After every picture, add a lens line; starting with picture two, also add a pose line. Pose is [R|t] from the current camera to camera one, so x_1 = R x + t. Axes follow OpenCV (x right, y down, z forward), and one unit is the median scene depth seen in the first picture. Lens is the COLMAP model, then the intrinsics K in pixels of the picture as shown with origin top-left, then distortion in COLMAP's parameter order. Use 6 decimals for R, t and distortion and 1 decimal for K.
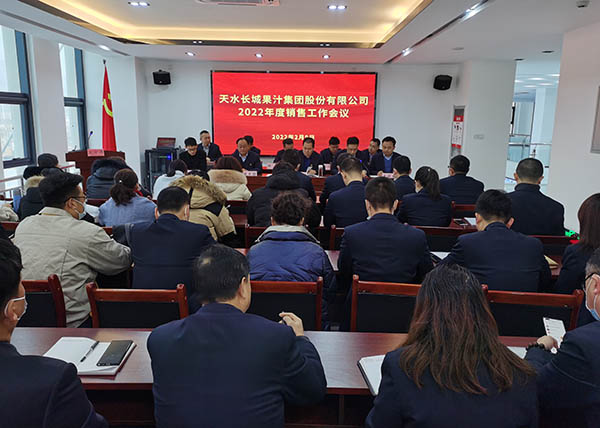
lens RADIAL K [[523.6, 0, 300.8], [0, 523.6, 211.1], [0, 0, 1]] dist [0.056775, 0.002074]
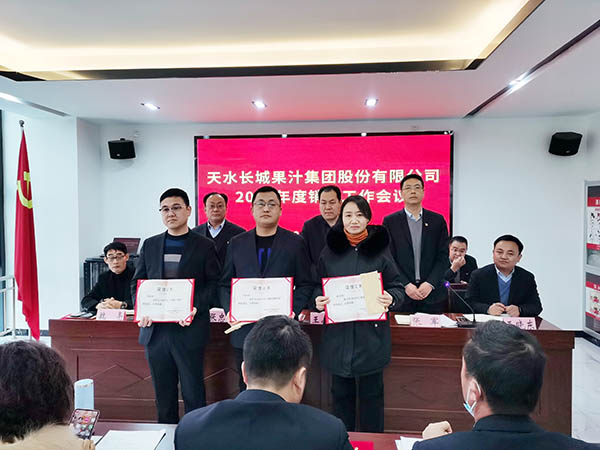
lens RADIAL K [[475.5, 0, 302.4], [0, 475.5, 225.3], [0, 0, 1]] dist [-0.001946, -0.002738]
pose [[0.996553, -0.012218, -0.082054, 0.011446], [0.000291, 0.989603, -0.143825, -0.070523], [0.082958, 0.143305, 0.986195, 0.435773]]
